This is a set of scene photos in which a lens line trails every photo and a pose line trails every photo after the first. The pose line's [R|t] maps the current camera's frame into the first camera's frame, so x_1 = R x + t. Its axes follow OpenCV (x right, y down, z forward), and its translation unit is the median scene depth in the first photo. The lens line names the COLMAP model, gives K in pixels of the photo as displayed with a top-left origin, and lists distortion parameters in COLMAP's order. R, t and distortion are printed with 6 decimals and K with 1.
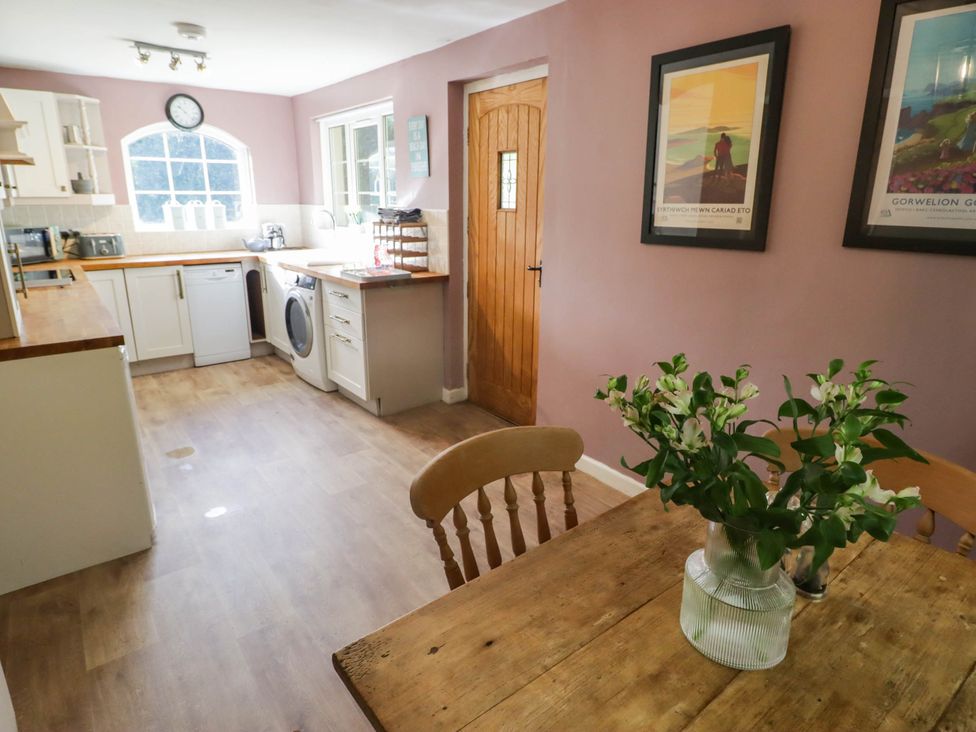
lens RADIAL K [[559.4, 0, 487.3], [0, 559.4, 352.9], [0, 0, 1]] dist [0.004803, -0.017930]
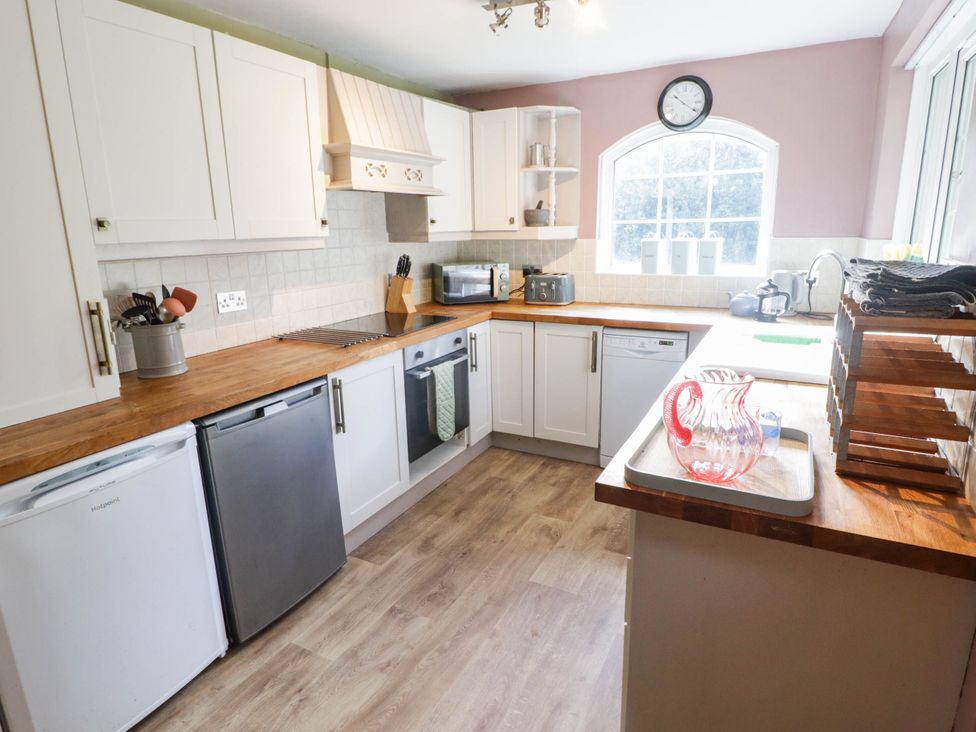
lens RADIAL K [[559.4, 0, 487.3], [0, 559.4, 352.9], [0, 0, 1]] dist [0.004803, -0.017930]
pose [[0.409607, 0.186365, -0.893023, 0.024185], [-0.223164, 0.969639, 0.099994, -0.162028], [0.884545, 0.158333, 0.438760, 0.573758]]
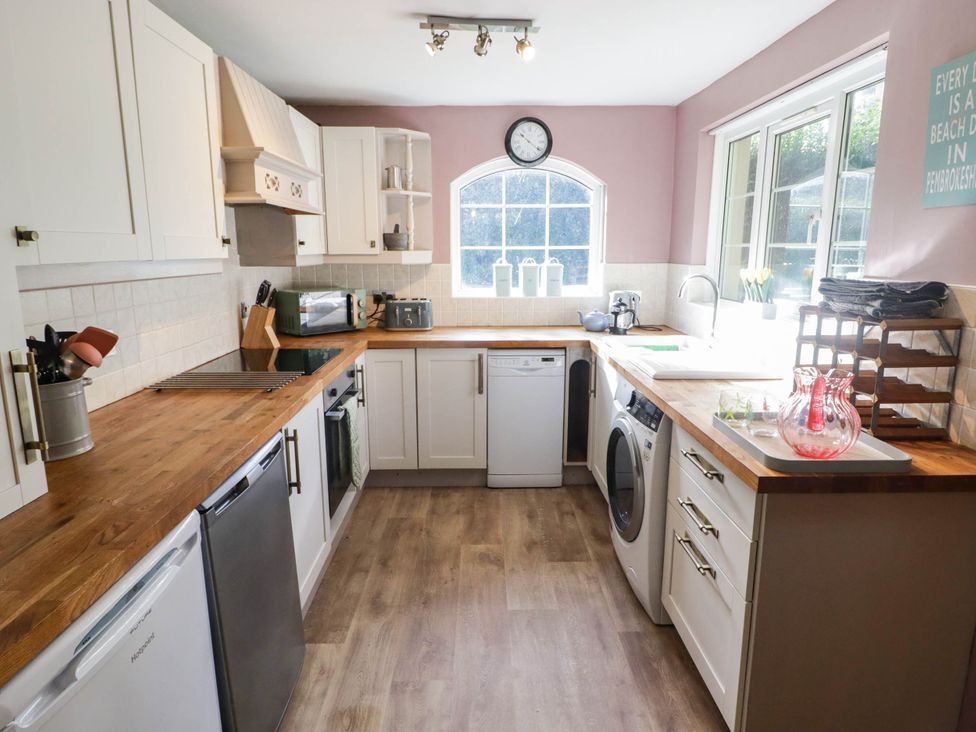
lens RADIAL K [[570.4, 0, 485.4], [0, 570.4, 353.3], [0, 0, 1]] dist [0.002498, -0.002427]
pose [[0.796319, 0.100162, -0.596527, -0.112446], [-0.154728, 0.987114, -0.040804, -0.119991], [0.584753, 0.124792, 0.801555, 0.416940]]
